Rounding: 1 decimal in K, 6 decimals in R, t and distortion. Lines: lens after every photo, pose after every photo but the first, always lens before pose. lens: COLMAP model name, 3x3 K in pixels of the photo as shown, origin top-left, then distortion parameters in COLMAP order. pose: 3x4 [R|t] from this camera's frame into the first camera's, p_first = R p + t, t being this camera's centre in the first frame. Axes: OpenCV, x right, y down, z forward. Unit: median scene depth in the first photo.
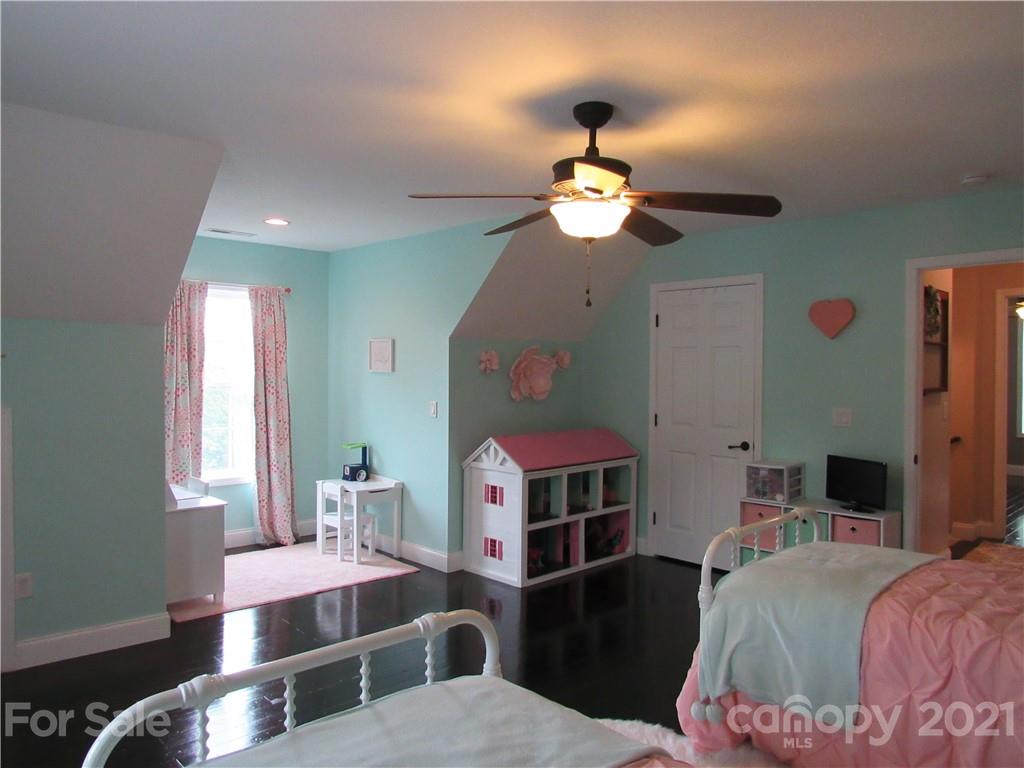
lens RADIAL K [[737.4, 0, 505.9], [0, 737.4, 384.6], [0, 0, 1]] dist [-0.019440, 0.019934]
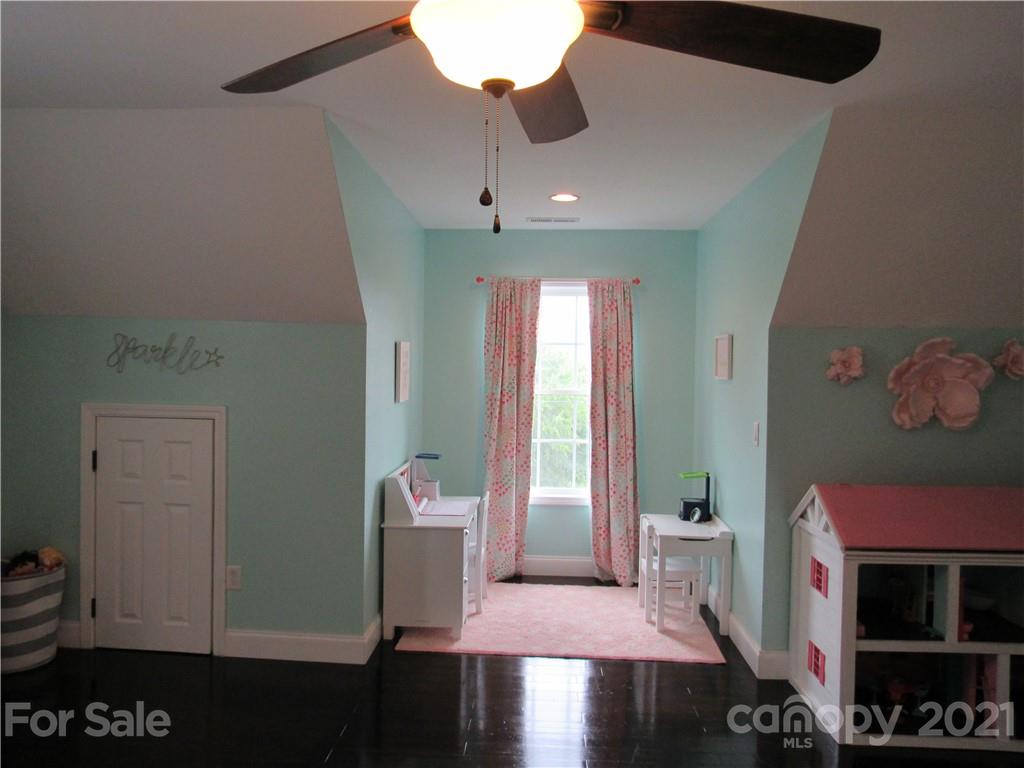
lens RADIAL K [[737.4, 0, 511.6], [0, 737.4, 385.9], [0, 0, 1]] dist [-0.019440, 0.019934]
pose [[0.689213, 0.014656, -0.724410, 0.232201], [-0.023535, 0.999721, -0.002165, -0.004238], [0.724176, 0.018541, 0.689366, 0.348981]]
